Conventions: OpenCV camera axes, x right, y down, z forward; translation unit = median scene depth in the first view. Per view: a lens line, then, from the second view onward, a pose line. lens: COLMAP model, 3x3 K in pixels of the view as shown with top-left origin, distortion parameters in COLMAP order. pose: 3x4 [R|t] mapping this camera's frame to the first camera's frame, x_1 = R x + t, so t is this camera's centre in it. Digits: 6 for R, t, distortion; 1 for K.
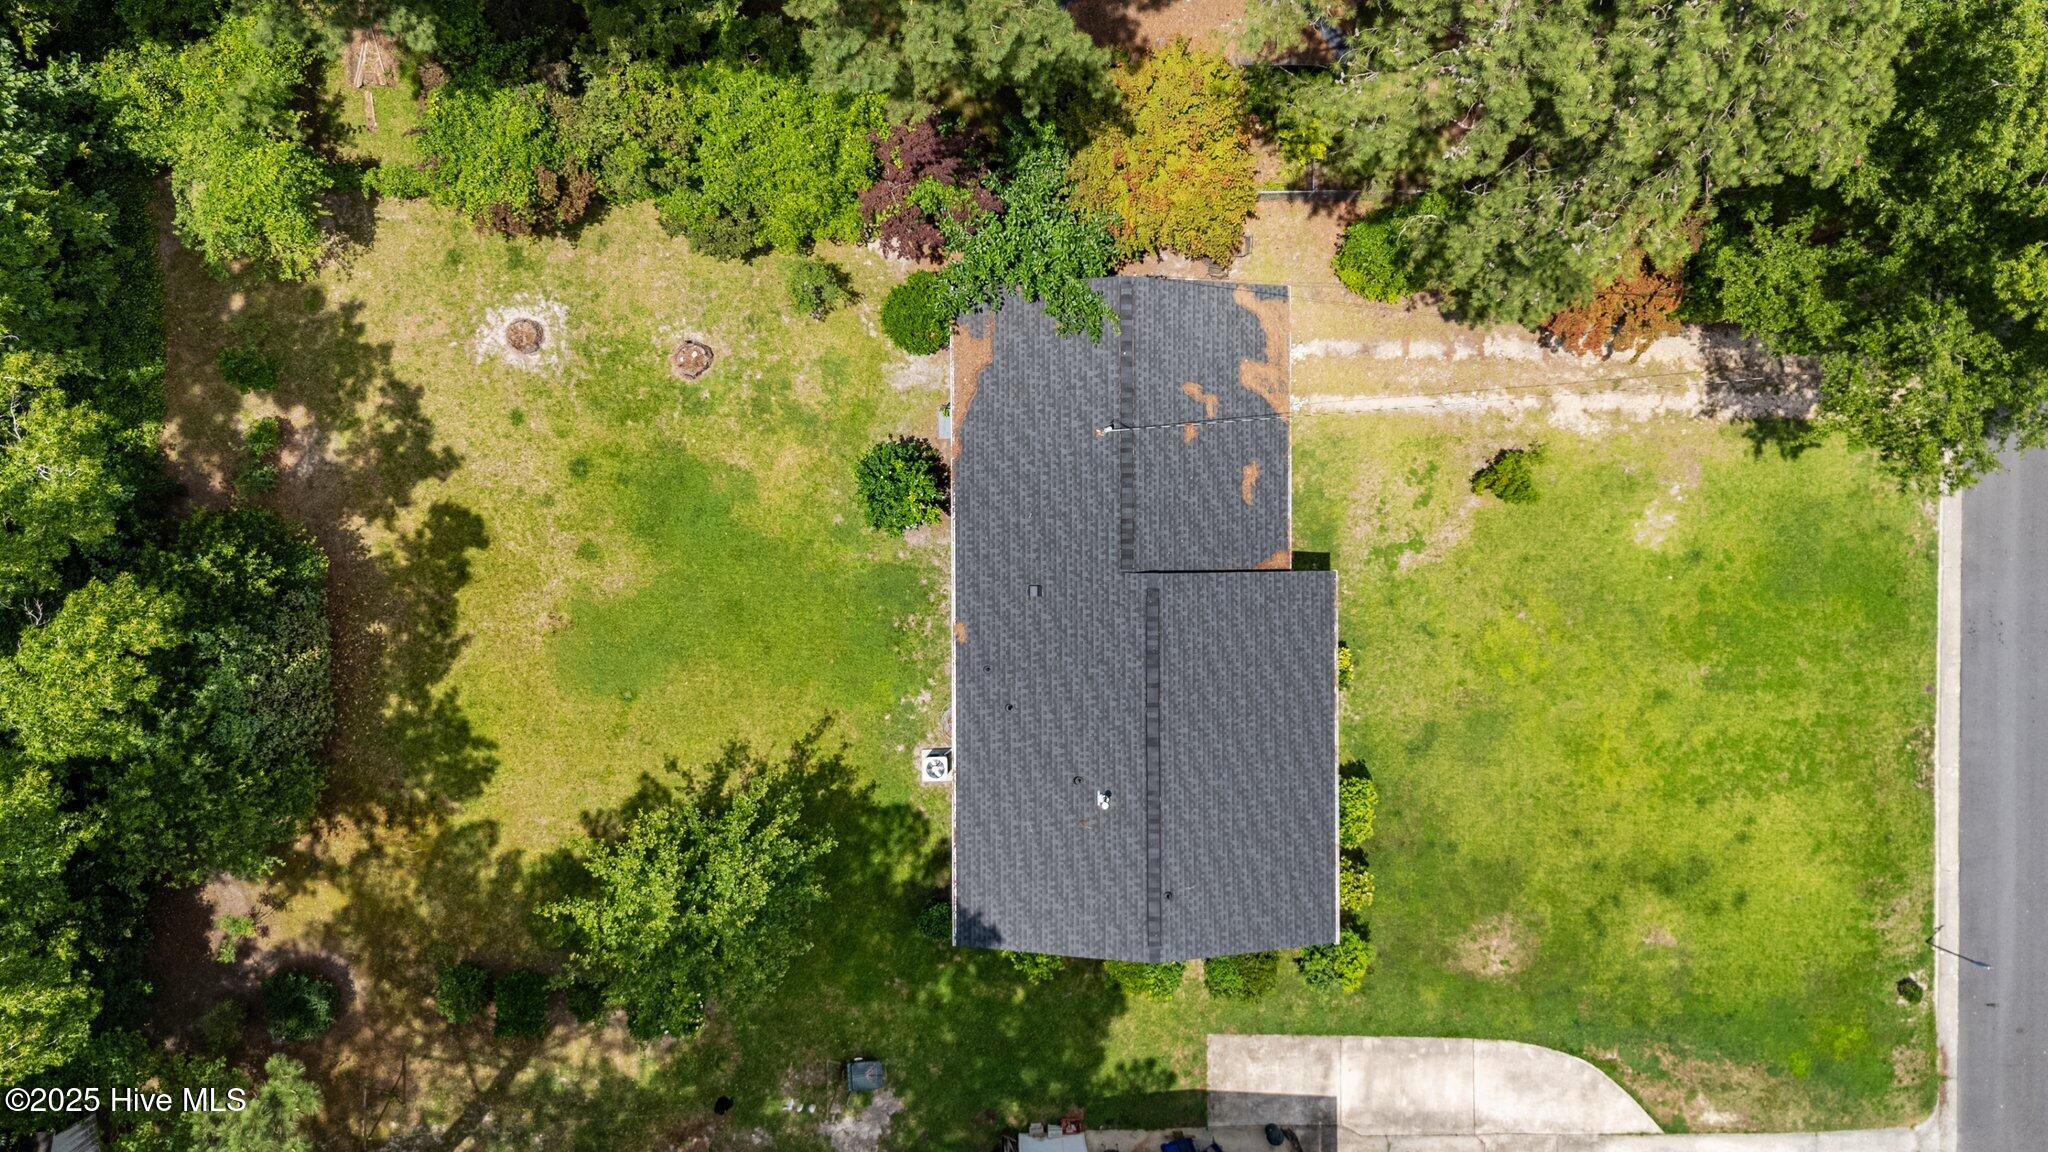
lens RADIAL K [[1510.5, 0, 1024.0], [0, 1510.5, 576.0], [0, 0, 1]] dist [0.072898, -0.084088]
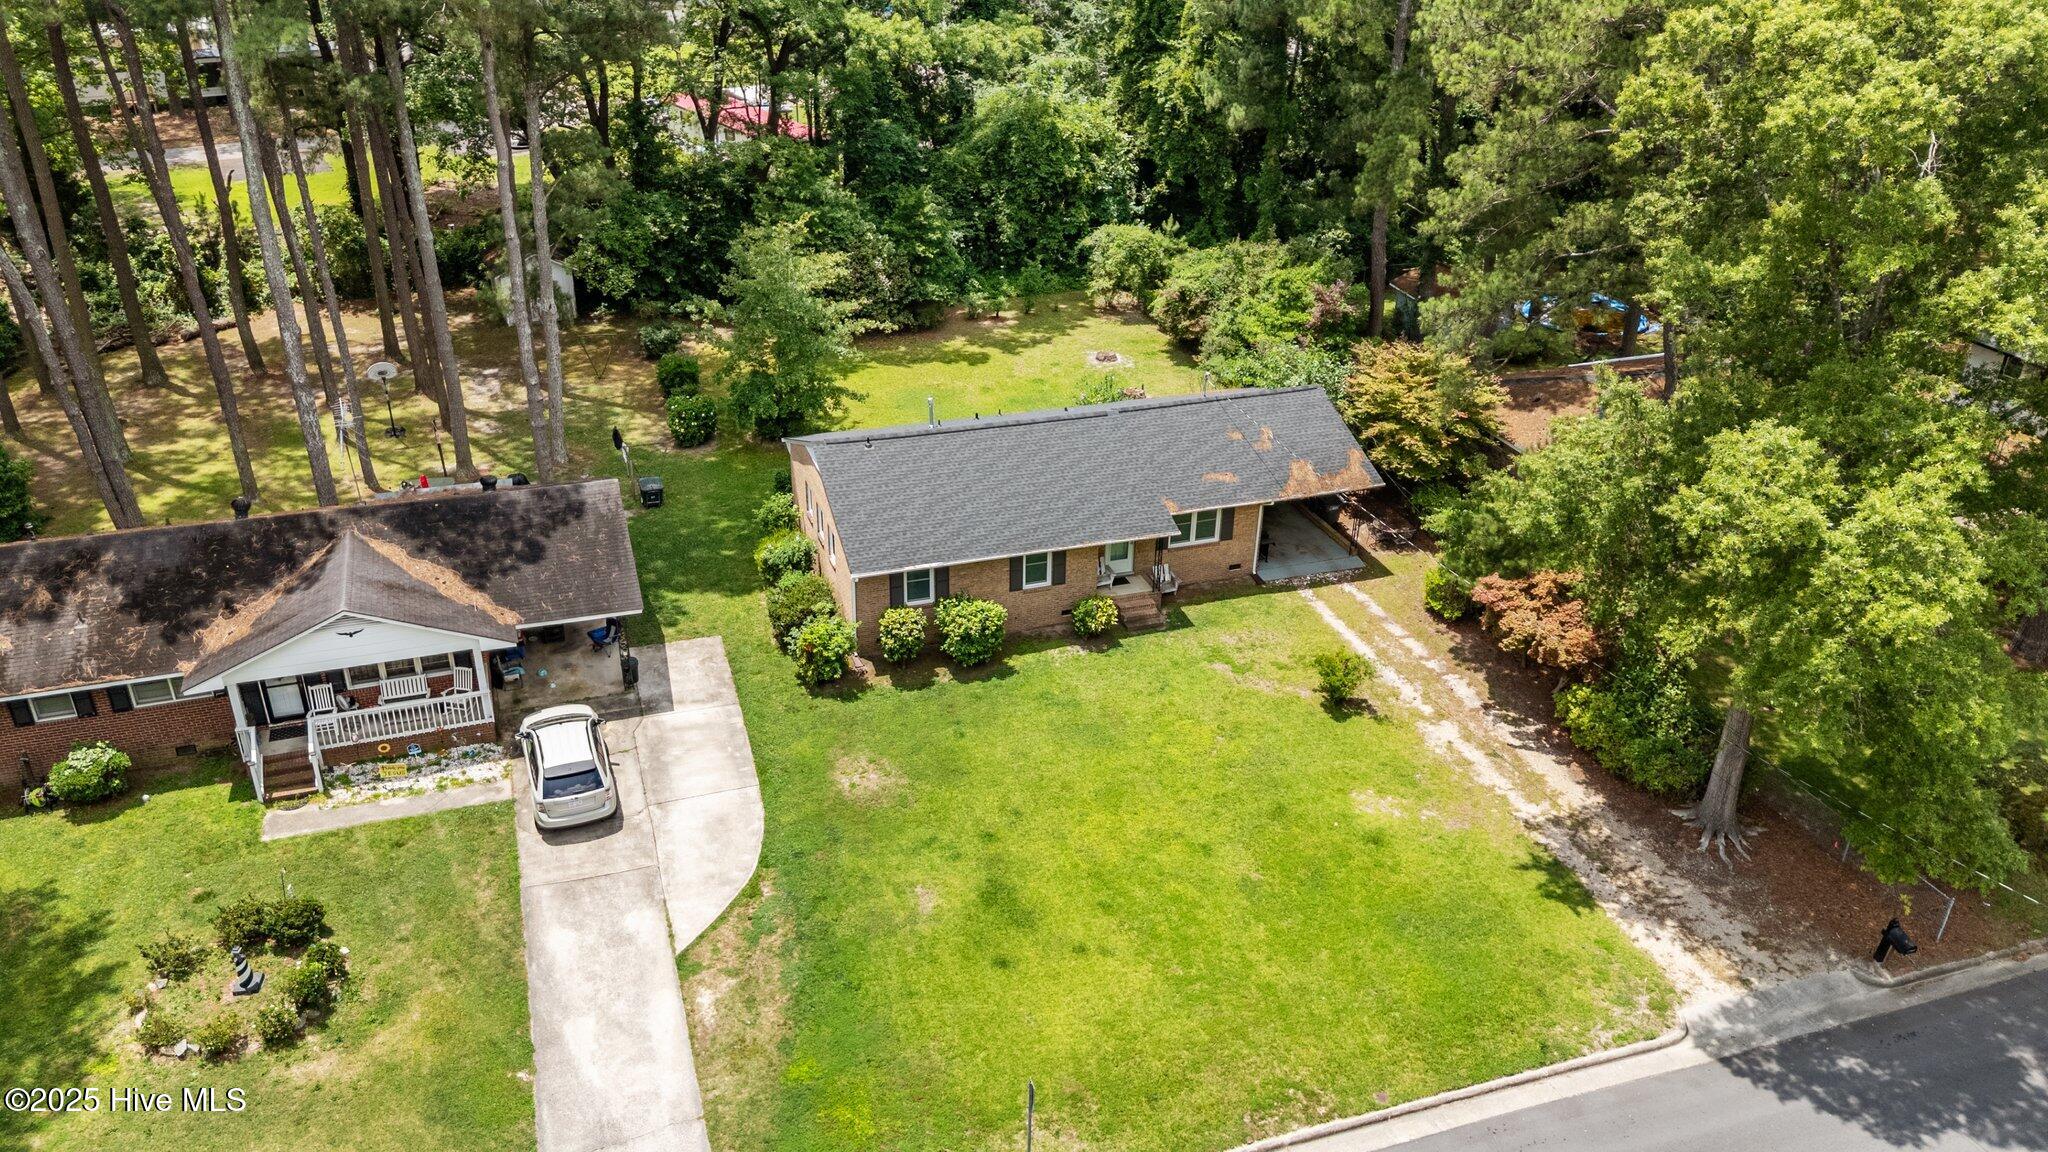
lens RADIAL K [[1510.5, 0, 1024.0], [0, 1510.5, 576.0], [0, 0, 1]] dist [0.072898, -0.084088]
pose [[0.322053, 0.425031, -0.845950, 1.025004], [-0.946585, 0.129380, -0.295360, 0.398565], [-0.016088, 0.895885, 0.443995, 0.499421]]
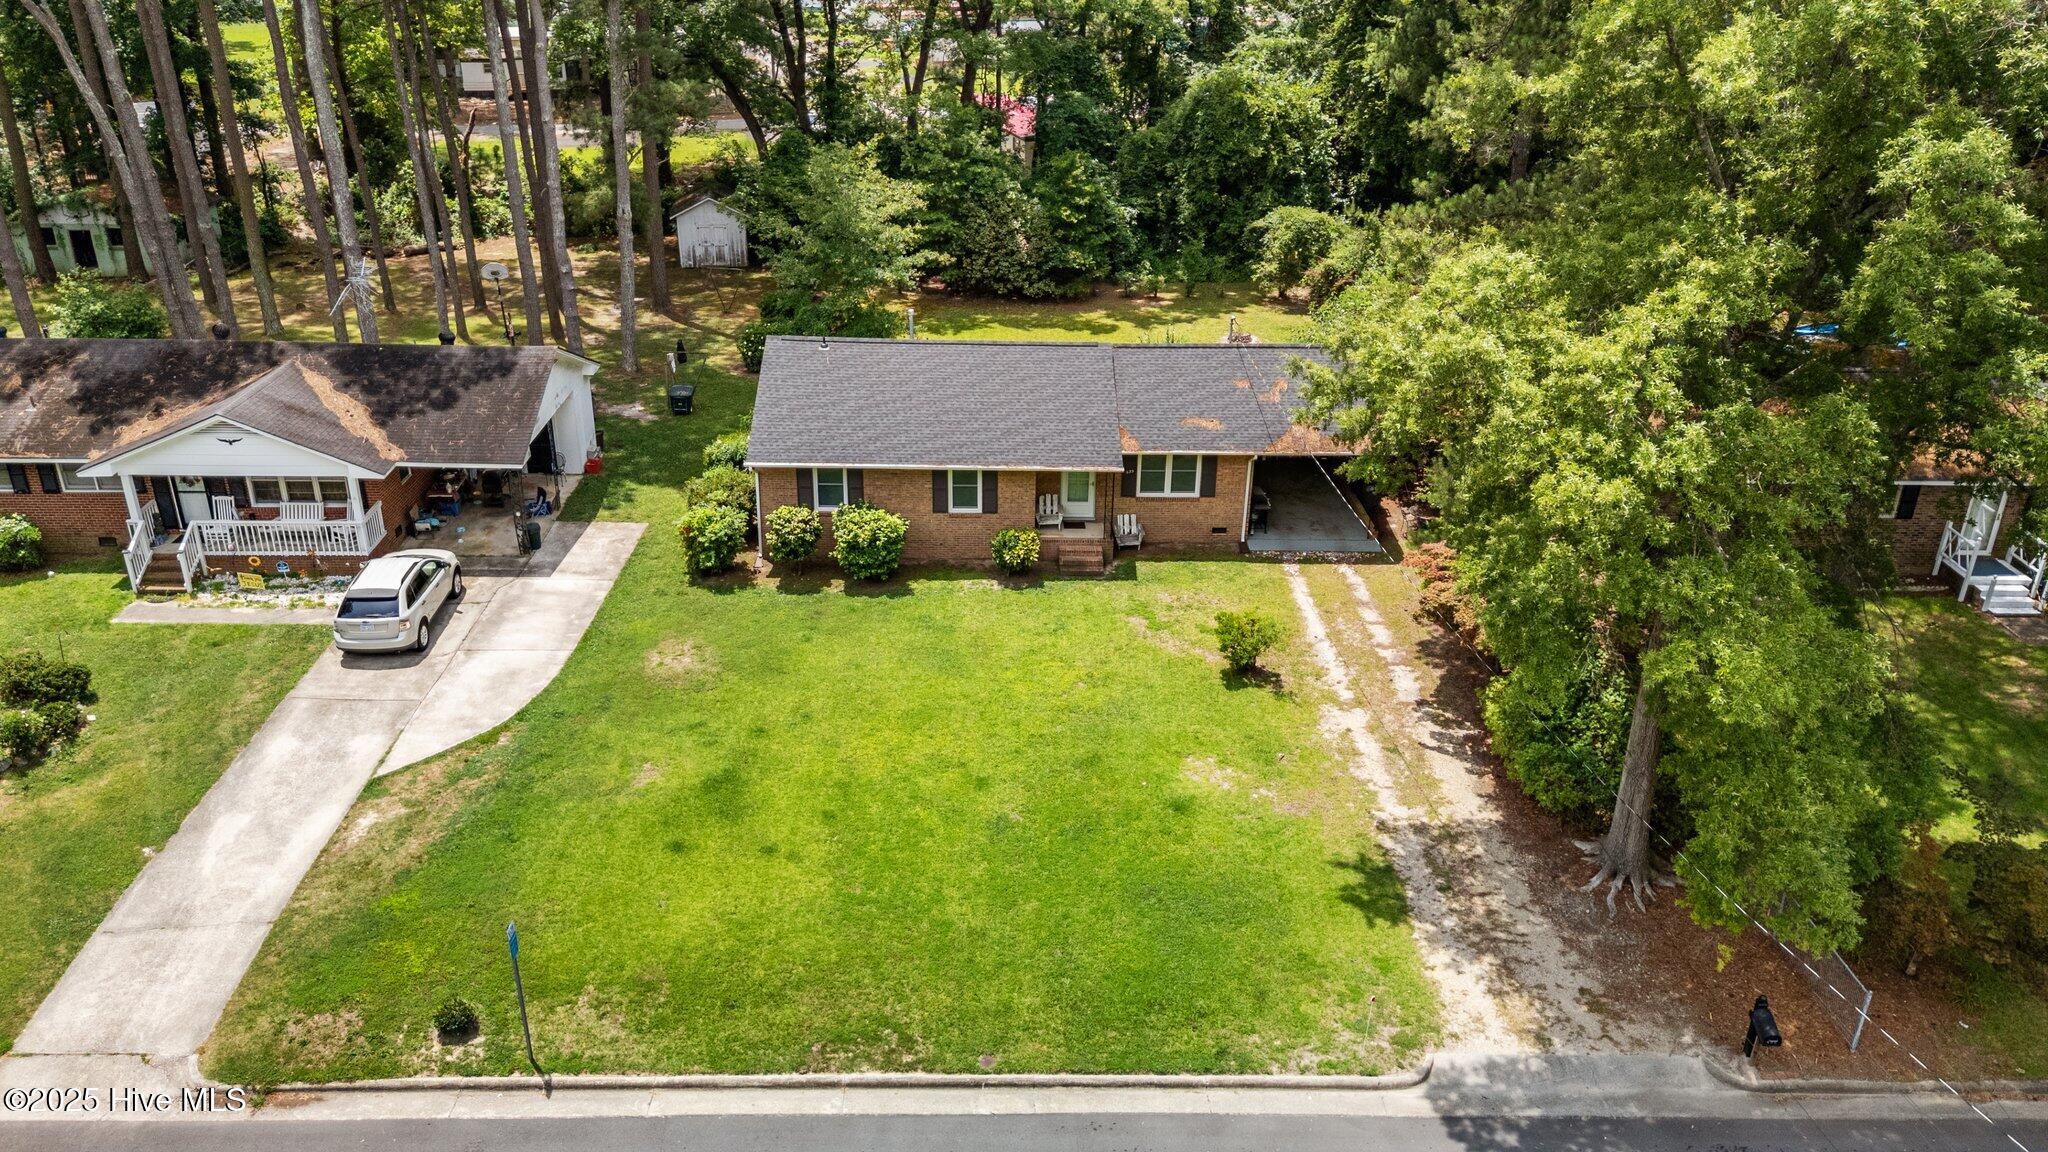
lens RADIAL K [[1510.5, 0, 1024.0], [0, 1510.5, 576.0], [0, 0, 1]] dist [0.072898, -0.084088]
pose [[0.017204, 0.398817, -0.916869, 1.040969], [-0.999637, -0.012176, -0.024053, 0.076498], [-0.020757, 0.916950, 0.398462, 0.621851]]
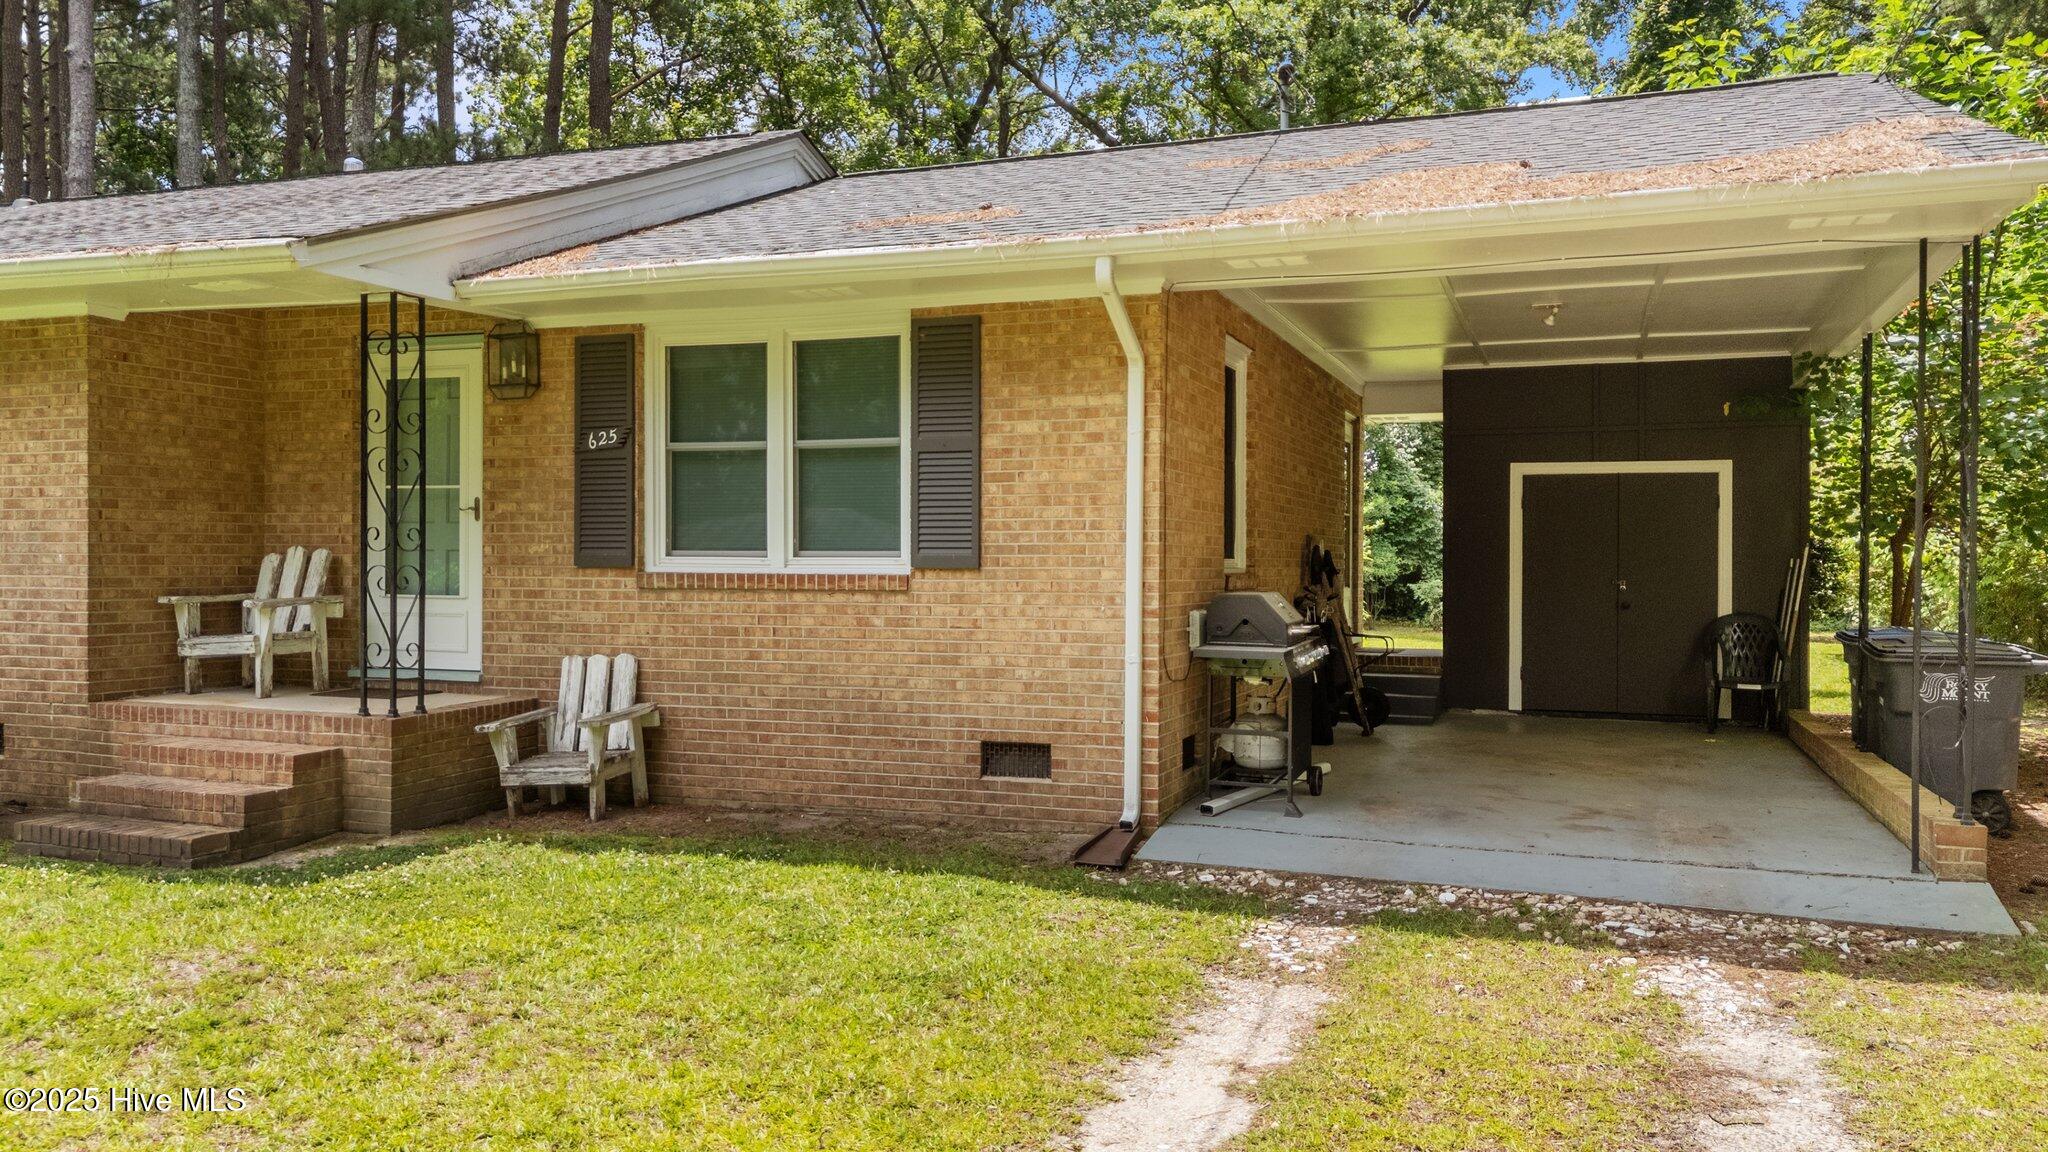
lens RADIAL K [[1510.5, 0, 1024.0], [0, 1510.5, 576.0], [0, 0, 1]] dist [0.072898, -0.084088]
pose [[-0.330795, -0.018655, -0.943518, 0.318560], [-0.943467, -0.015792, 0.331089, -0.133796], [-0.021076, 0.999701, -0.012377, 0.958534]]
